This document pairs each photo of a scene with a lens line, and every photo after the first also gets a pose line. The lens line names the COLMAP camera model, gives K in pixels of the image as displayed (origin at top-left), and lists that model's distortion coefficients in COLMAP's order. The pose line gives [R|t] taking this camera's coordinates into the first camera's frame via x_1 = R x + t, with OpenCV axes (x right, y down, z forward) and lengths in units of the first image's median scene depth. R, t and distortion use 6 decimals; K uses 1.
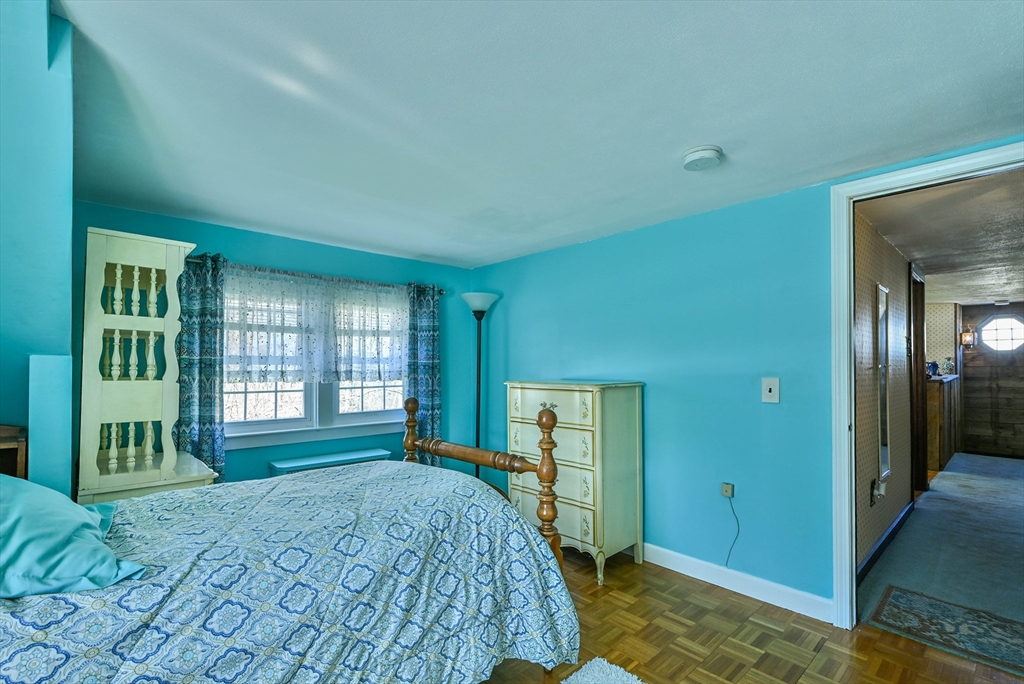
lens RADIAL K [[472.4, 0, 511.0], [0, 472.4, 356.1], [0, 0, 1]] dist [0.000459, 0.000289]
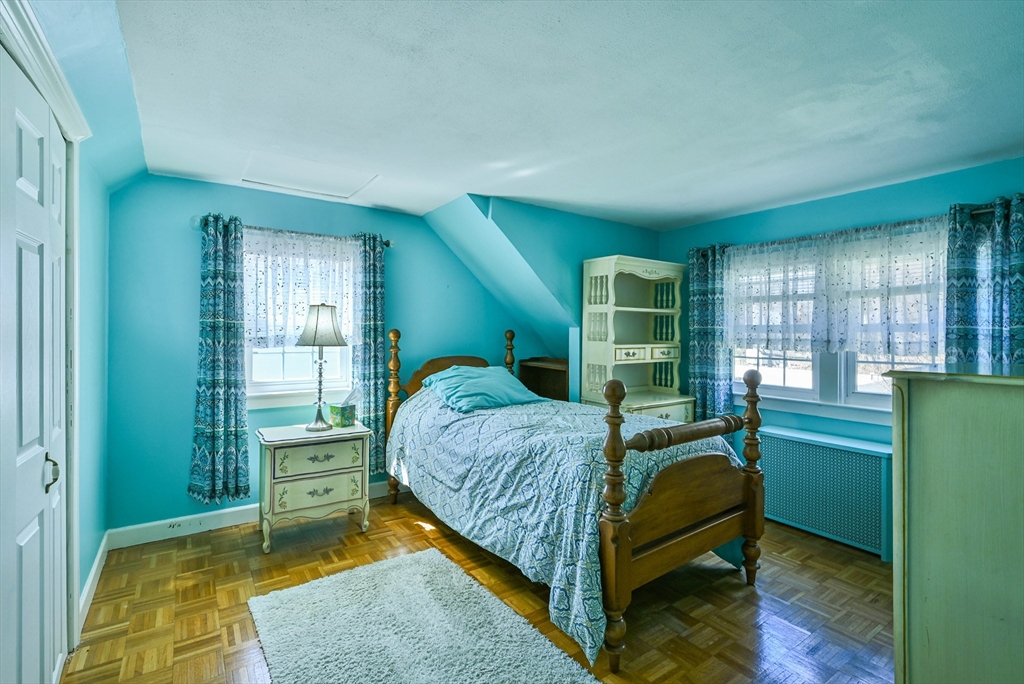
lens RADIAL K [[466.0, 0, 513.3], [0, 466.0, 333.4], [0, 0, 1]] dist [0.000964, 0.000071]
pose [[-0.129748, -0.000063, -0.991547, 0.551314], [0.009765, 0.999951, -0.001341, 0.014104], [0.991499, -0.009856, -0.129741, 0.523628]]
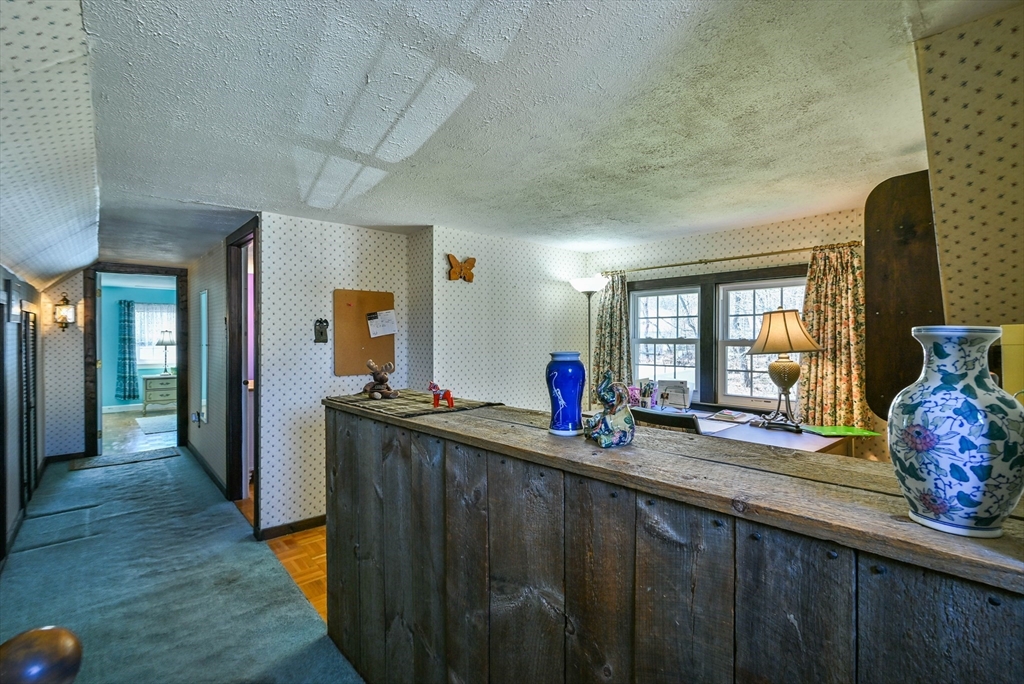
lens RADIAL K [[457.5, 0, 512.0], [0, 457.5, 342.0], [0, 0, 1]] dist [-0.000115, -0.000183]
pose [[-0.012660, 0.016055, -0.999791, 1.682305], [0.012922, 0.999790, 0.015891, 0.003791], [0.999836, -0.012718, -0.012865, 1.522086]]
